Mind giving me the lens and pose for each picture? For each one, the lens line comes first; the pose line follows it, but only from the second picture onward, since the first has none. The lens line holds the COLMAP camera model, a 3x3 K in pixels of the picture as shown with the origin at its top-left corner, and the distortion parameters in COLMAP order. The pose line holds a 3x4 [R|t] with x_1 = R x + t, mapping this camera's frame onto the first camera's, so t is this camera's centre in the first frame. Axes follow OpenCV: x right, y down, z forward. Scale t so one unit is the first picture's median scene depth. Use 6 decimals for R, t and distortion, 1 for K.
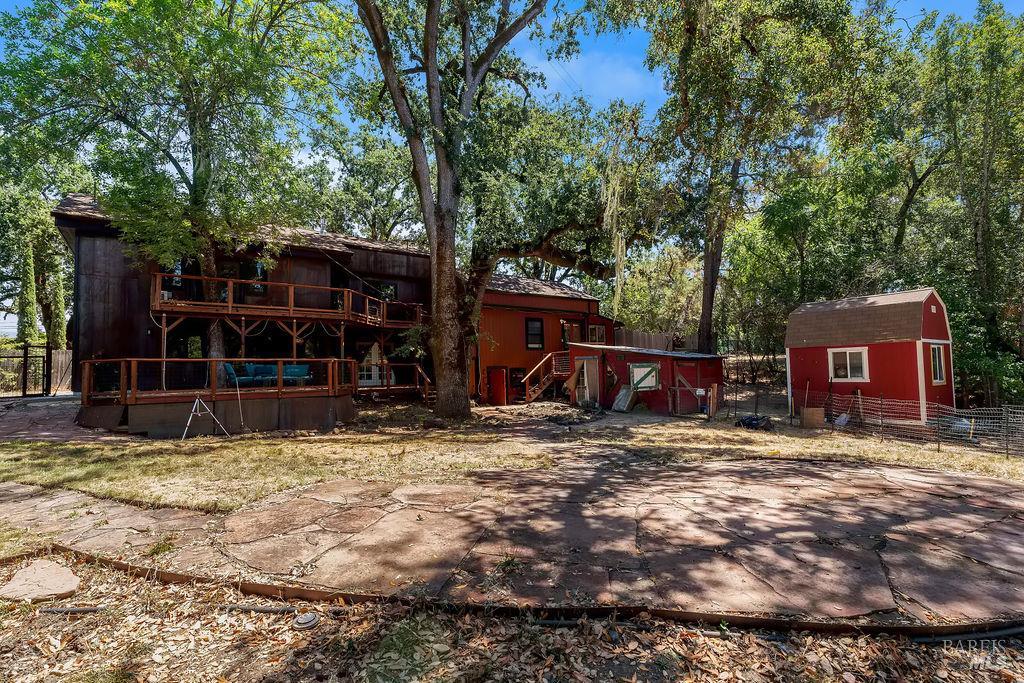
lens RADIAL K [[459.4, 0, 512.0], [0, 459.4, 341.5], [0, 0, 1]] dist [-0.008023, 0.001299]
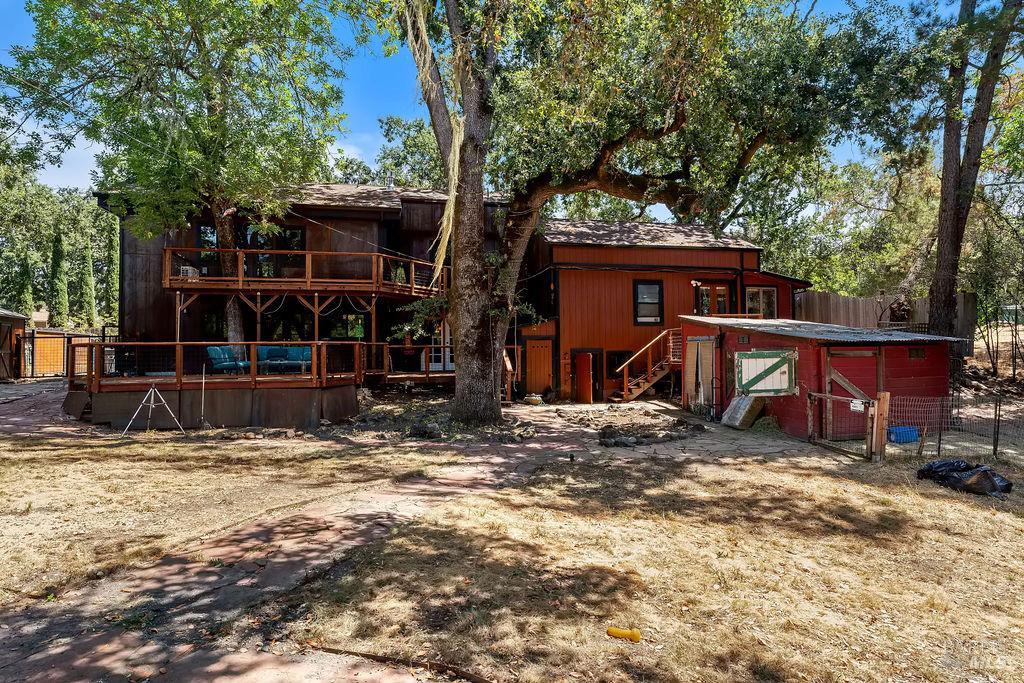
lens RADIAL K [[539.4, 0, 512.0], [0, 539.4, 341.5], [0, 0, 1]] dist [-0.003287, 0.000030]
pose [[0.922067, 0.006964, -0.386967, 0.253752], [0.015172, 0.998419, 0.054118, -0.007306], [0.386732, -0.055772, 0.920504, 0.227152]]
